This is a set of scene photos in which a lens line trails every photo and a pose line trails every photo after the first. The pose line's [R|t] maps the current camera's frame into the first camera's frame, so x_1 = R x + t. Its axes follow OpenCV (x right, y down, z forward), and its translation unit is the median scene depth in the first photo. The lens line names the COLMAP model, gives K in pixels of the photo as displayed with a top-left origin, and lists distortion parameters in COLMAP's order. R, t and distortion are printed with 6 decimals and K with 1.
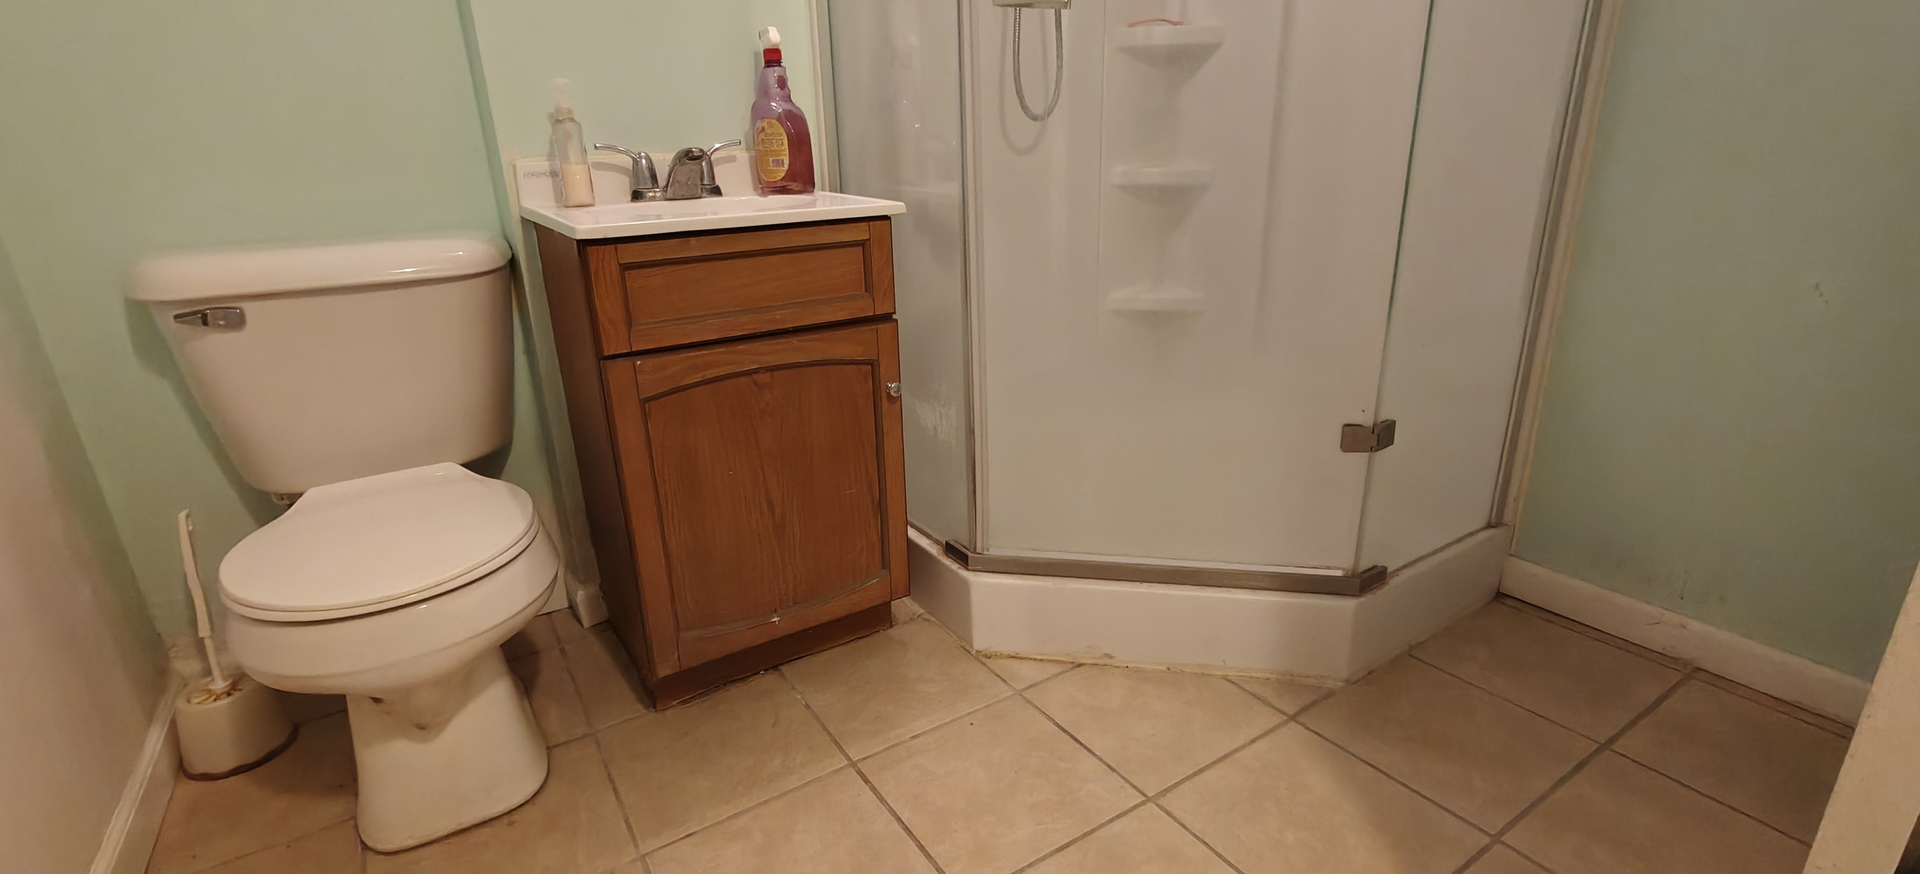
lens RADIAL K [[867.1, 0, 962.1], [0, 867.1, 433.1], [0, 0, 1]] dist [0.001312, -0.000757]
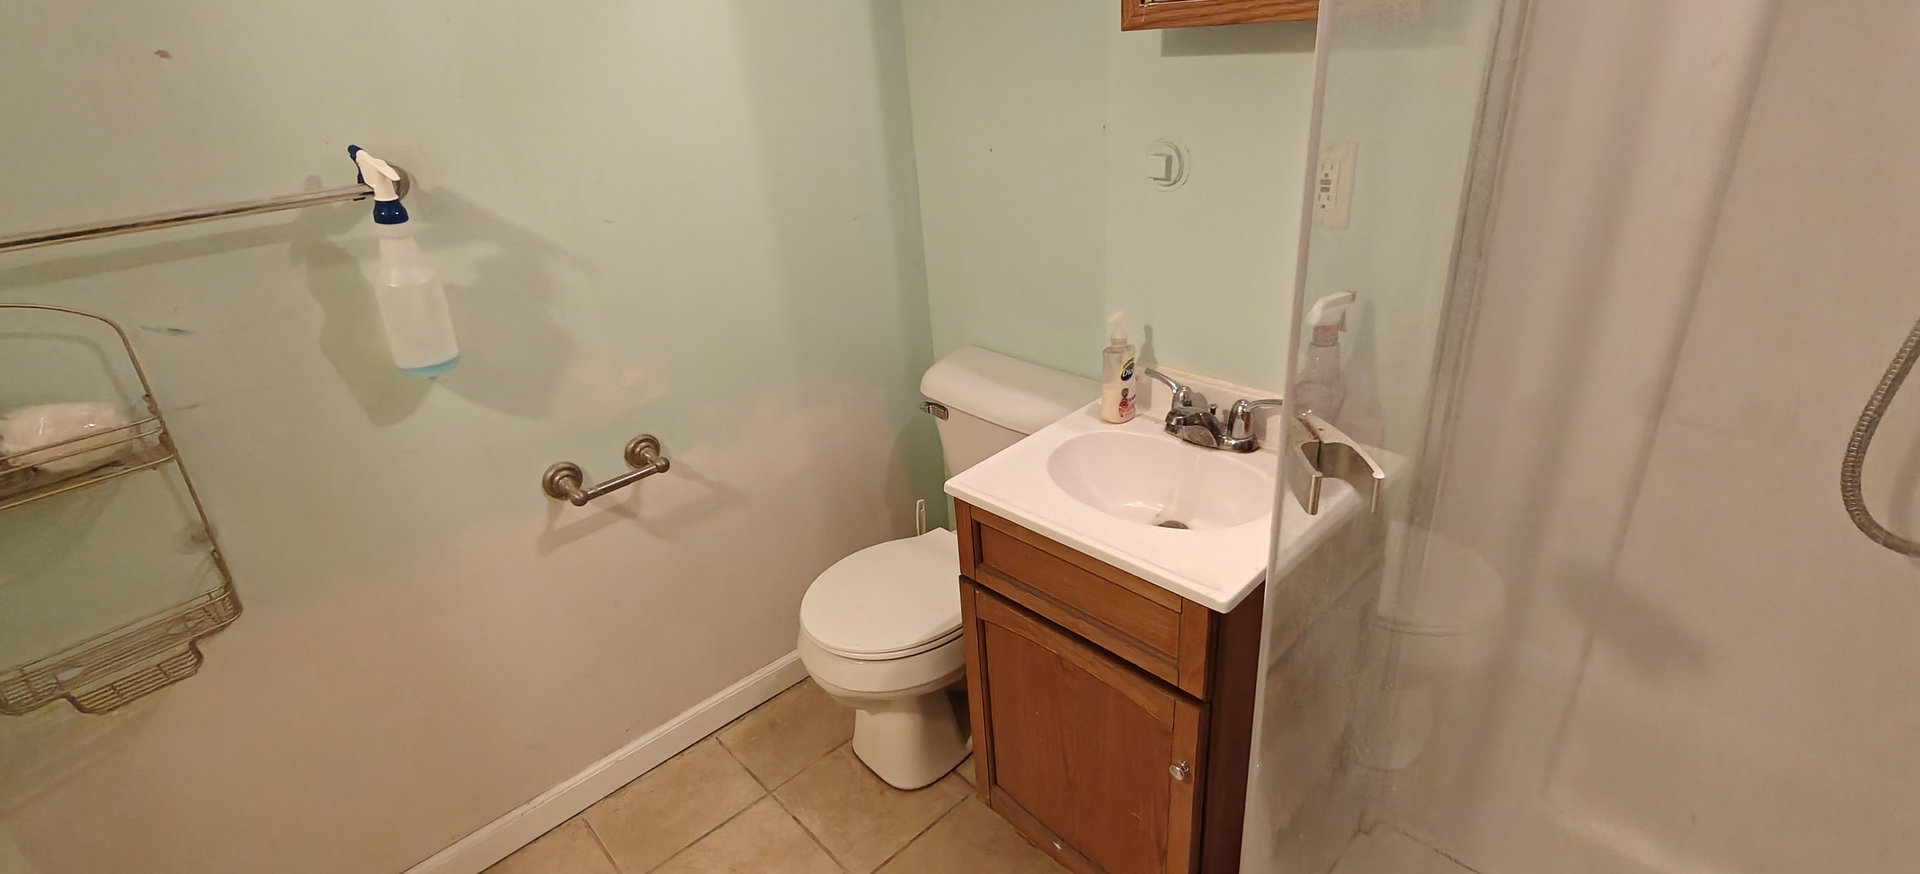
lens RADIAL K [[879.9, 0, 963.1], [0, 879.9, 444.8], [0, 0, 1]] dist [0.002172, 0.000052]
pose [[0.182313, 0.440979, -0.878806, 0.515957], [-0.266325, 0.882521, 0.387593, -0.632061], [0.946485, 0.163385, 0.278338, 0.543682]]
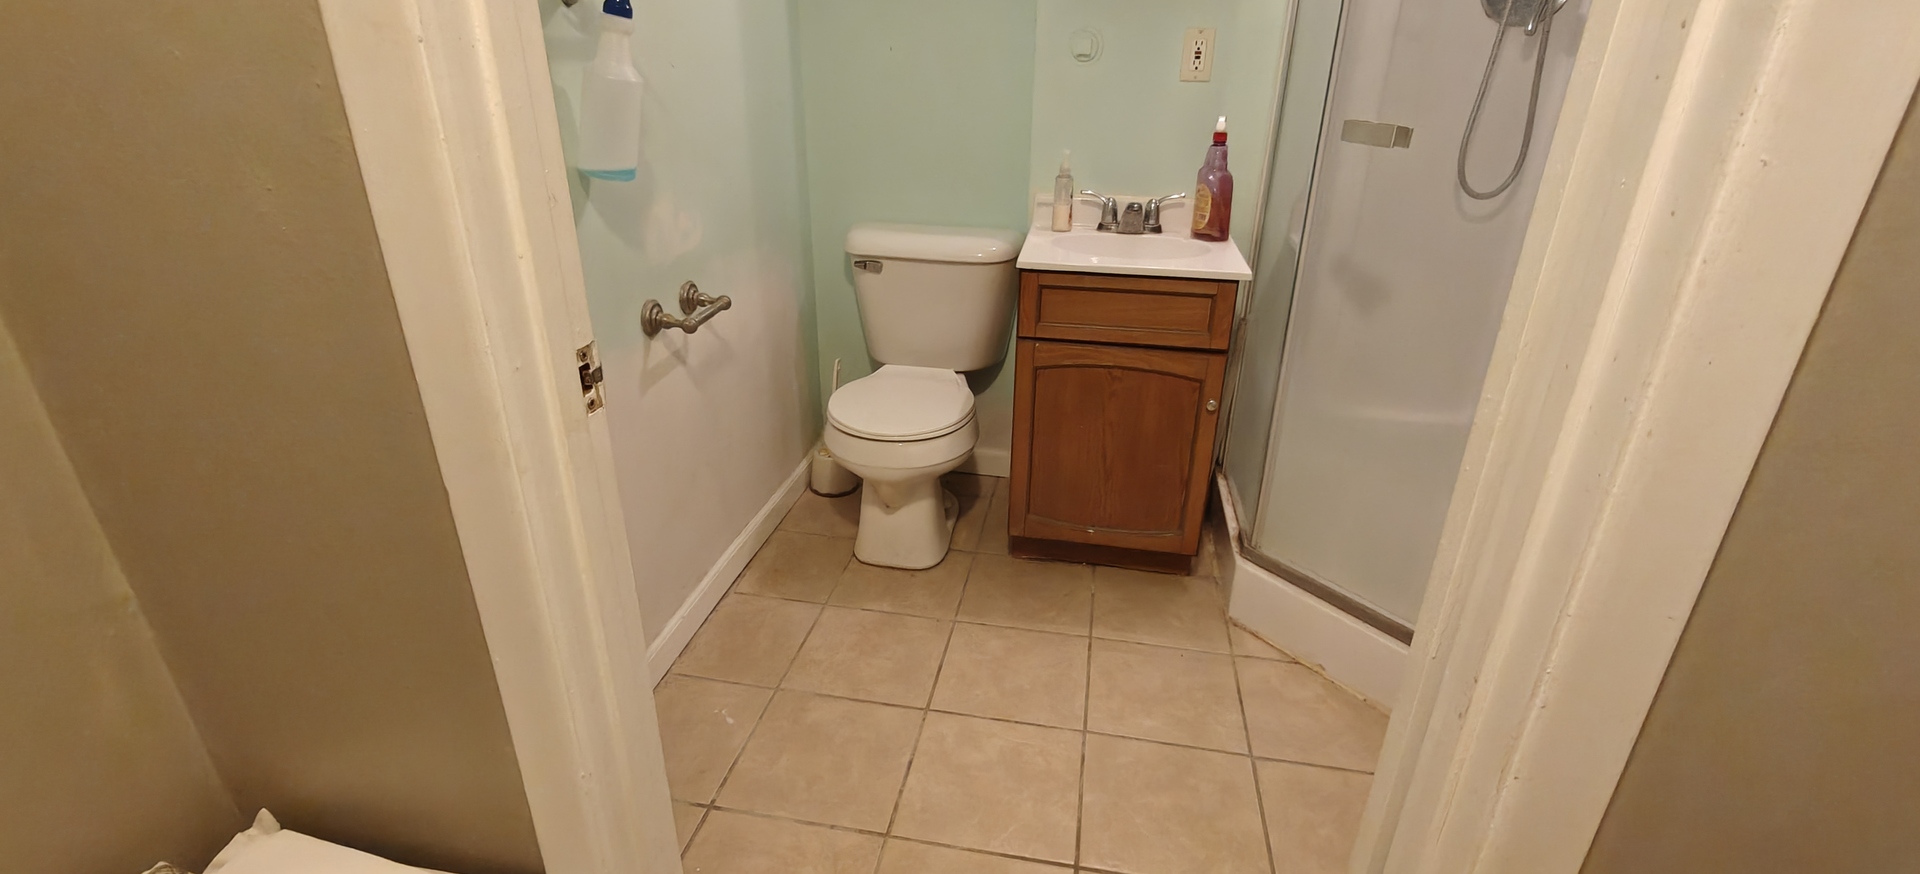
lens RADIAL K [[867.1, 0, 962.1], [0, 867.1, 433.1], [0, 0, 1]] dist [0.001312, -0.000757]
pose [[0.732524, 0.312265, -0.604896, 0.489436], [-0.260563, 0.949531, 0.174637, -0.150783], [0.628901, 0.029688, 0.776919, -0.300595]]
